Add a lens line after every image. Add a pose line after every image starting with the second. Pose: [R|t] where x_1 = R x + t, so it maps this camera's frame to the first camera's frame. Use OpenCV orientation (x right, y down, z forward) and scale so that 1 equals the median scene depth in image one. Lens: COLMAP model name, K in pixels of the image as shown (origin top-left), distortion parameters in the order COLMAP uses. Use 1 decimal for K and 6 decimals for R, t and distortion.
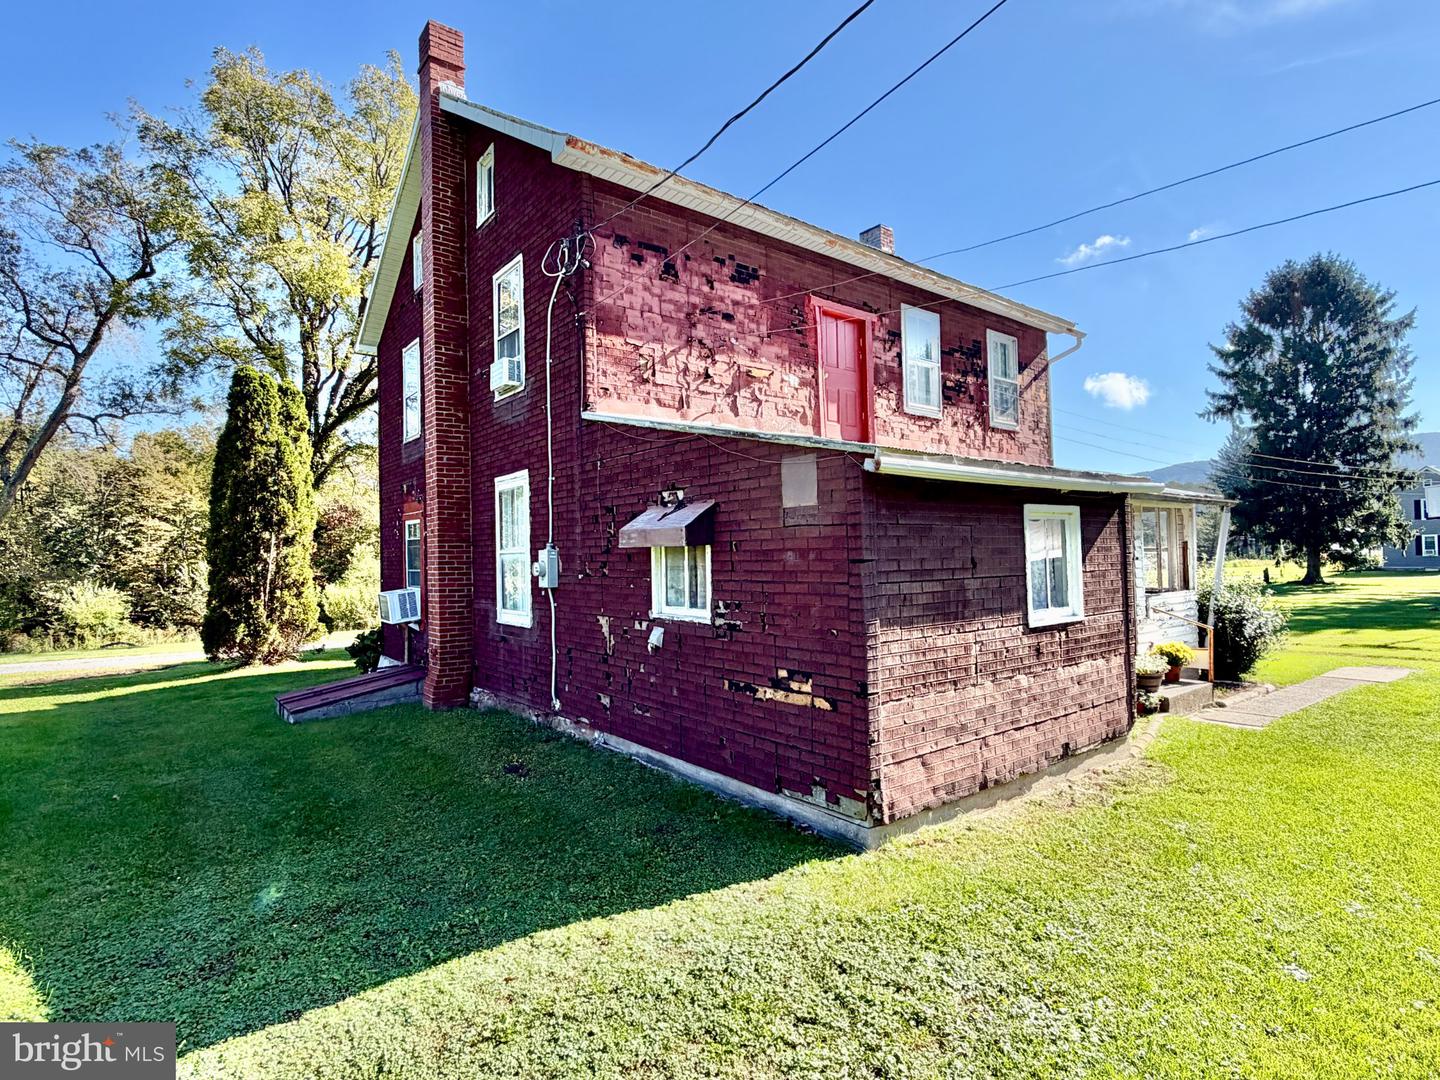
lens RADIAL K [[725.0, 0, 716.0], [0, 725.0, 539.0], [0, 0, 1]] dist [-0.002390, 0.005810]
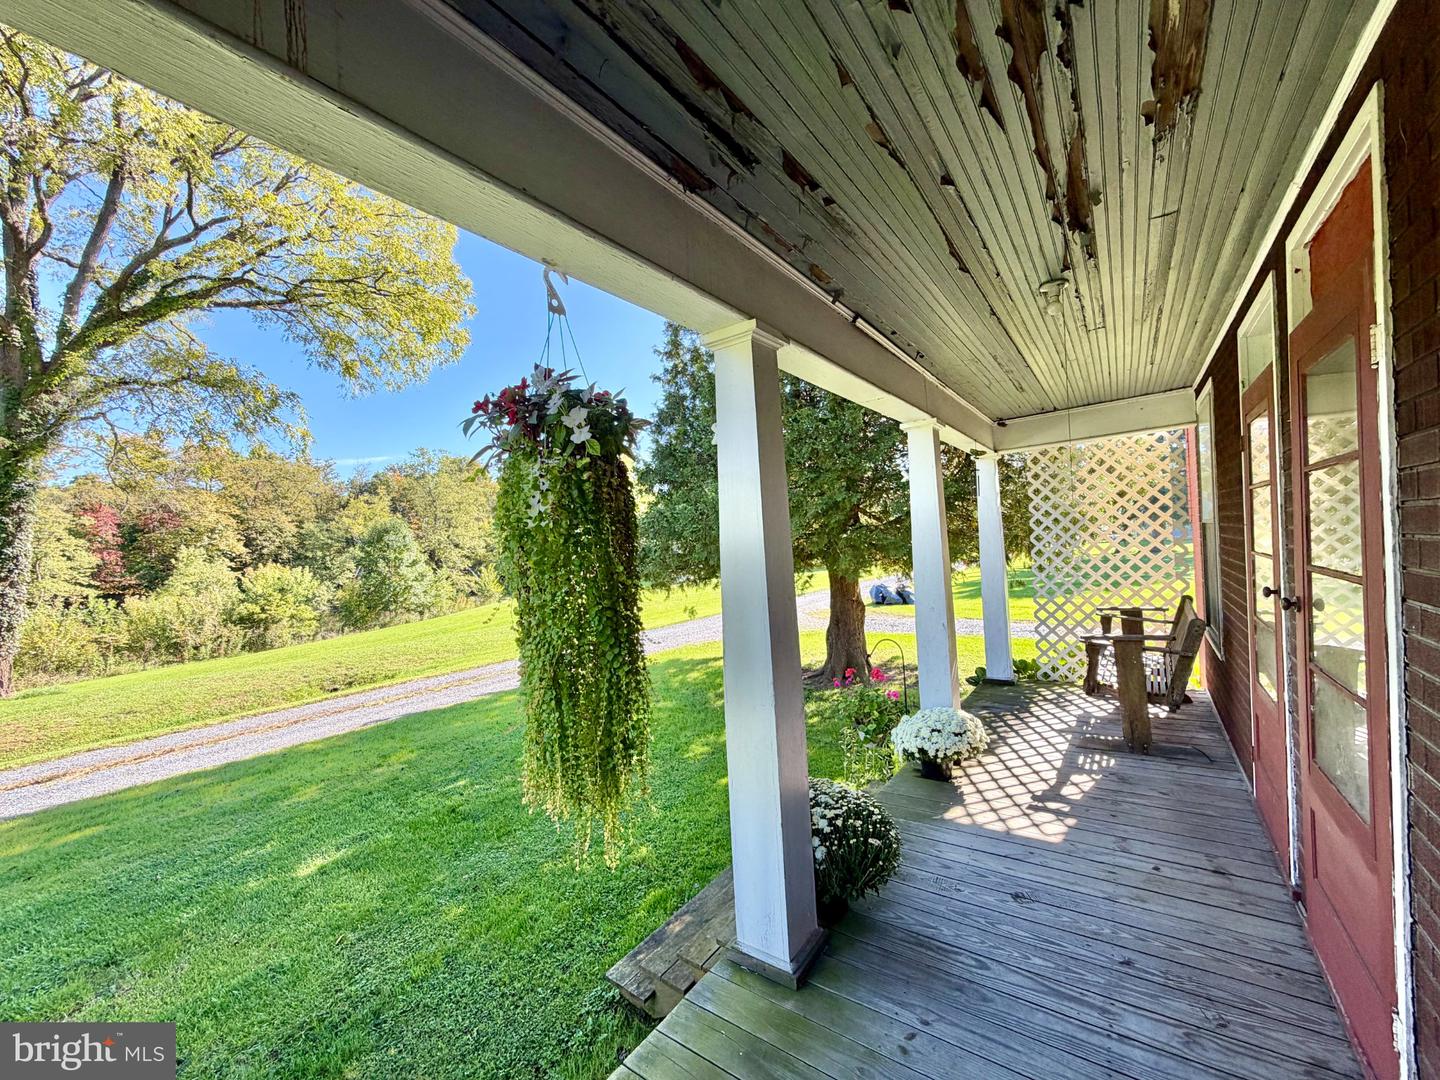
lens RADIAL K [[569.3, 0, 720.2], [0, 569.3, 545.4], [0, 0, 1]] dist [0.001006, 0.000068]
pose [[0.960918, -0.026733, 0.275538, -0.048762], [0.021753, 0.999540, 0.021117, 0.004337], [-0.275976, -0.014298, 0.961058, 0.134612]]
